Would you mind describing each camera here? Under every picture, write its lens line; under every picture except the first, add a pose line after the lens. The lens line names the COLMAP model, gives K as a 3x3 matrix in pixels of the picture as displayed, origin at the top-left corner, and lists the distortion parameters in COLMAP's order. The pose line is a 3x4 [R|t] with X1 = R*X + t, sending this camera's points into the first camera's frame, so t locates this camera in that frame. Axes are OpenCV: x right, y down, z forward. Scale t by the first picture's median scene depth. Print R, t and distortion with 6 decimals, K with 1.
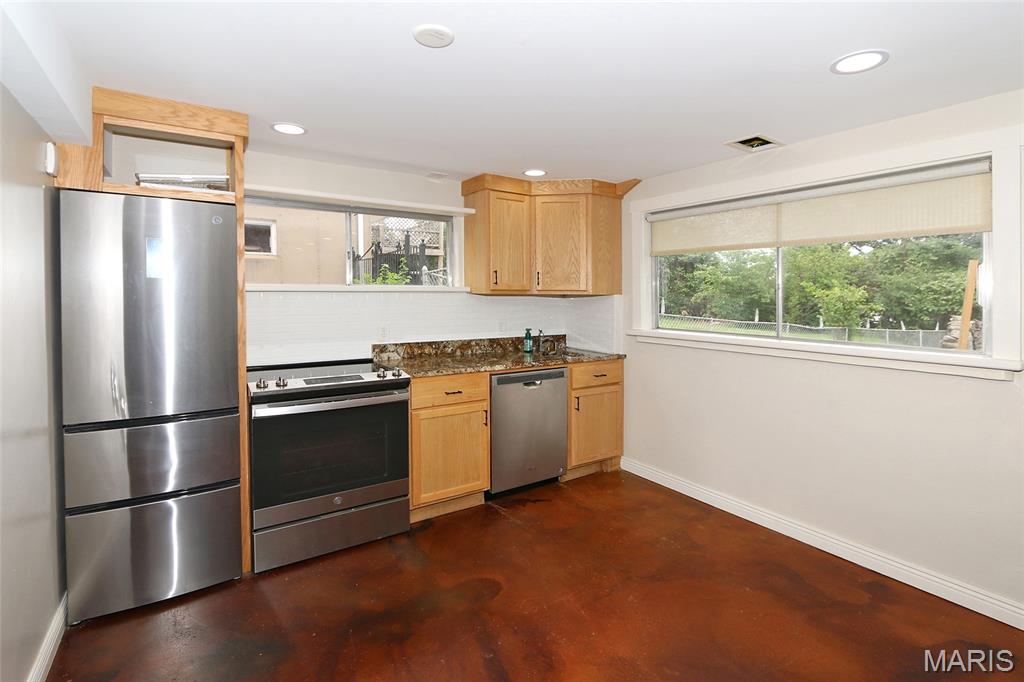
lens RADIAL K [[491.2, 0, 513.8], [0, 491.2, 308.6], [0, 0, 1]] dist [-0.001102, 0.000544]
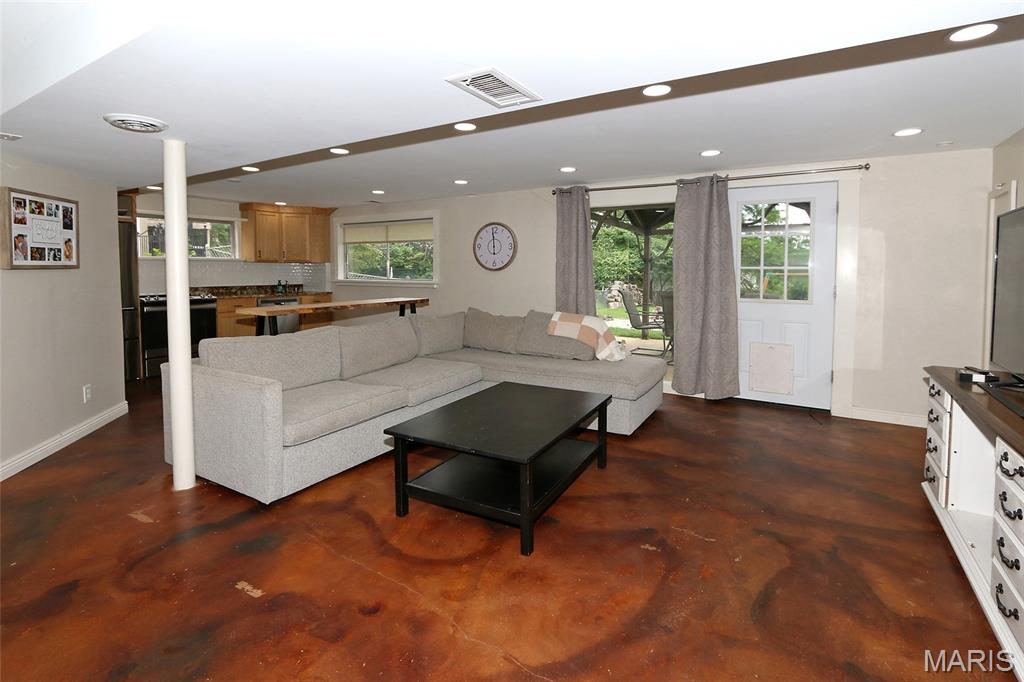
lens RADIAL K [[477.3, 0, 513.5], [0, 477.3, 283.6], [0, 0, 1]] dist [-0.003056, -0.000216]
pose [[0.906539, -0.014526, 0.421872, 0.076996], [0.012507, 0.999893, 0.007552, 0.054450], [-0.421936, -0.001570, 0.906624, -1.166494]]
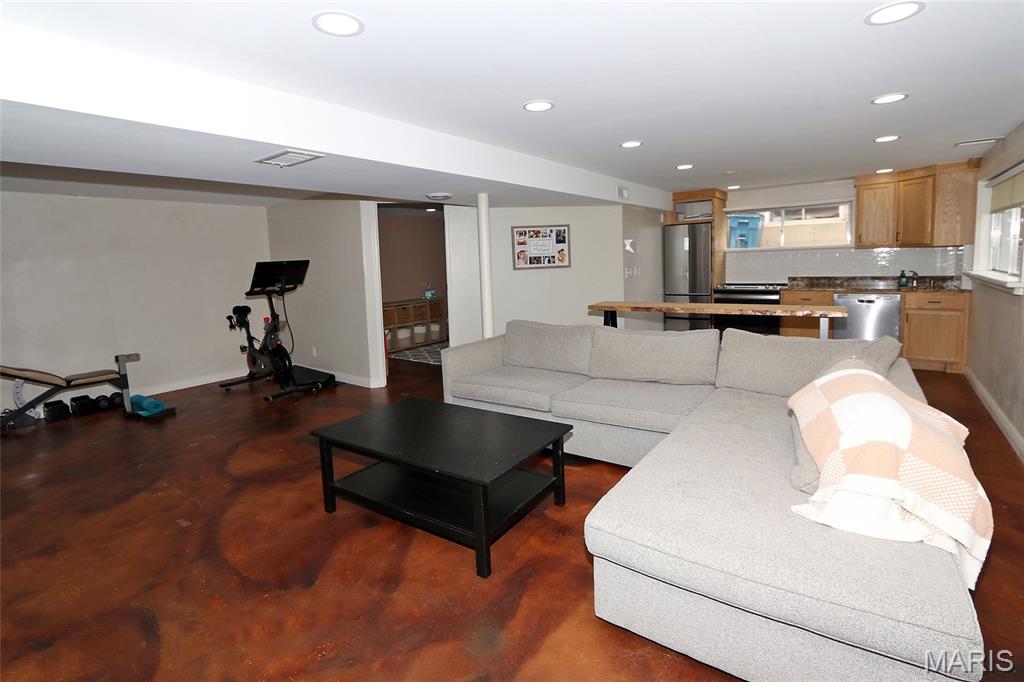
lens RADIAL K [[491.2, 0, 513.8], [0, 491.2, 308.6], [0, 0, 1]] dist [-0.001102, 0.000544]
pose [[0.336226, 0.078963, -0.938465, 1.082308], [0.010711, 0.996094, 0.087649, 0.013289], [0.941720, -0.039522, 0.334067, -0.638905]]
